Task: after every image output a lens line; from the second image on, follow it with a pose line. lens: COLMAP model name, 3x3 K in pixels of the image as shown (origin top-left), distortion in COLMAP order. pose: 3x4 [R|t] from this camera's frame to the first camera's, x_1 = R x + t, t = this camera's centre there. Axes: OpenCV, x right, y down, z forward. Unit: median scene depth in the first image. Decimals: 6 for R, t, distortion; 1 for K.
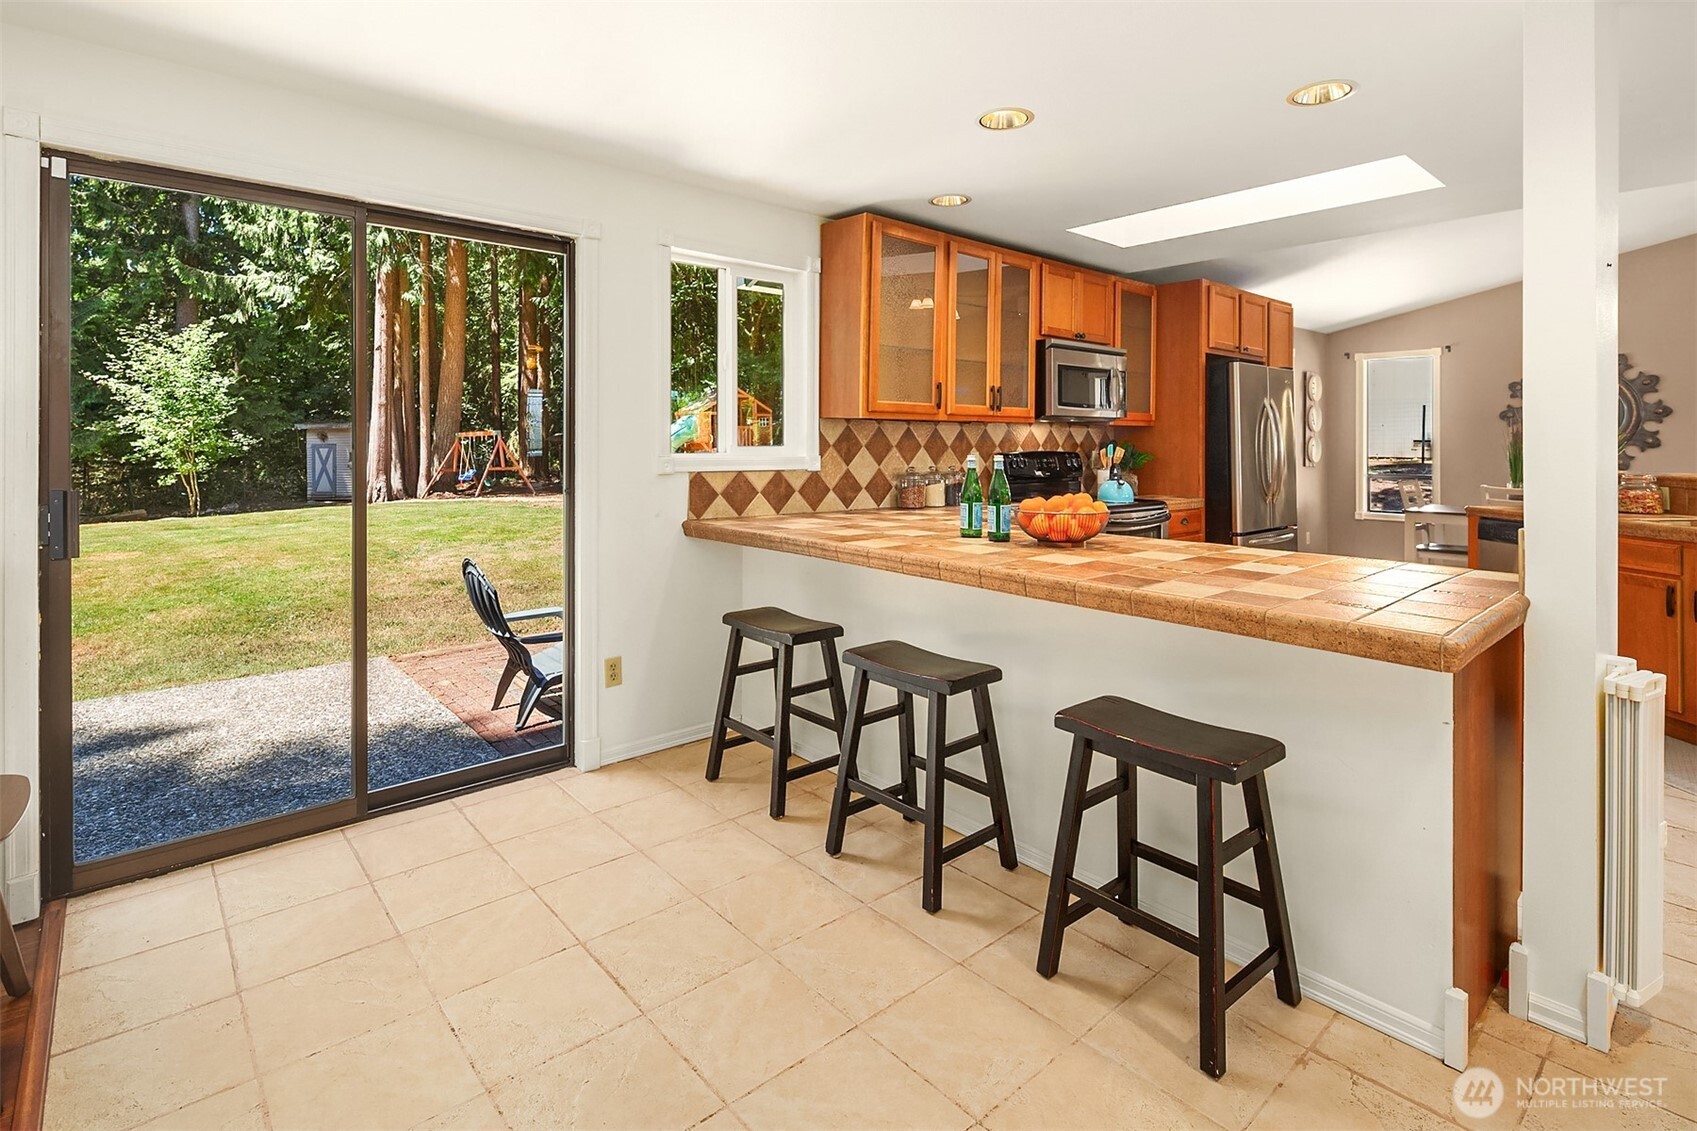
lens RADIAL K [[822.2, 0, 878.5], [0, 822.2, 434.3], [0, 0, 1]] dist [0.002886, -0.000429]
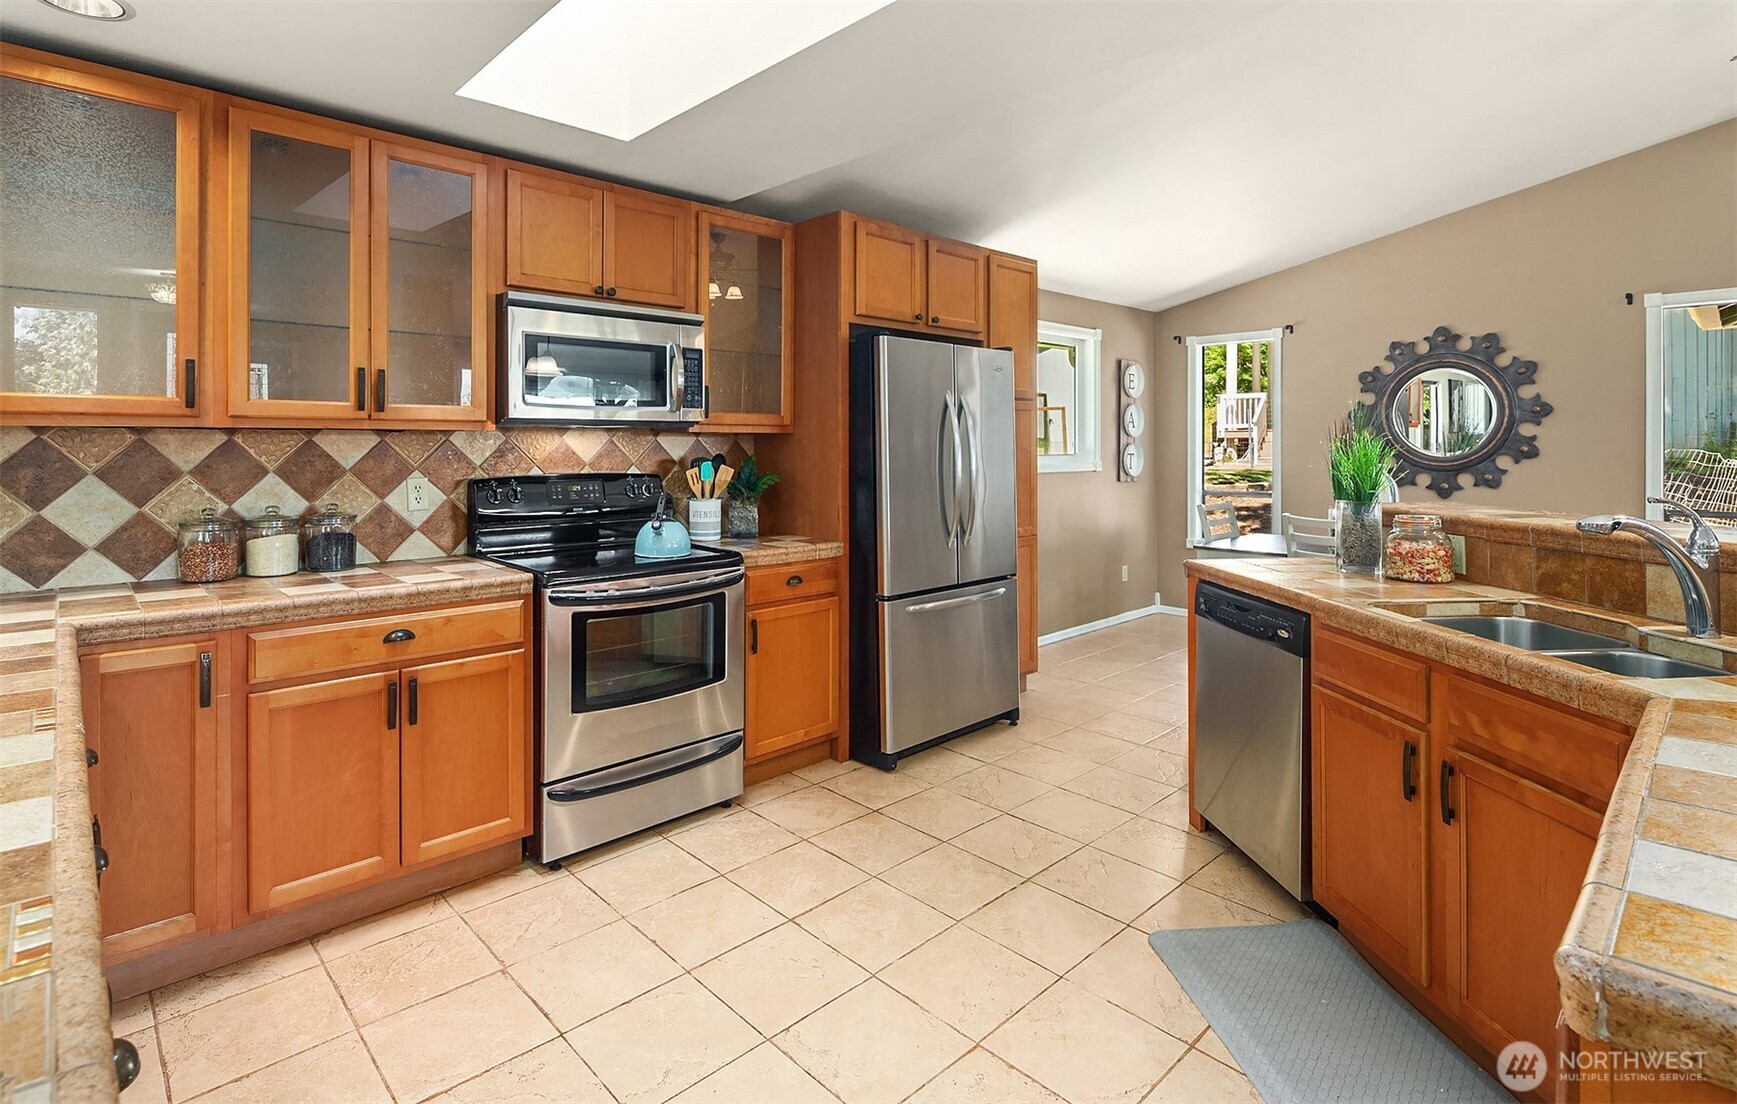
lens RADIAL K [[850.8, 0, 891.5], [0, 850.8, 441.0], [0, 0, 1]] dist [0.000343, 0.000110]
pose [[0.998937, -0.004289, 0.045898, 0.402171], [0.004057, 0.999979, 0.005151, -0.007111], [-0.045920, -0.004960, 0.998933, 0.315012]]
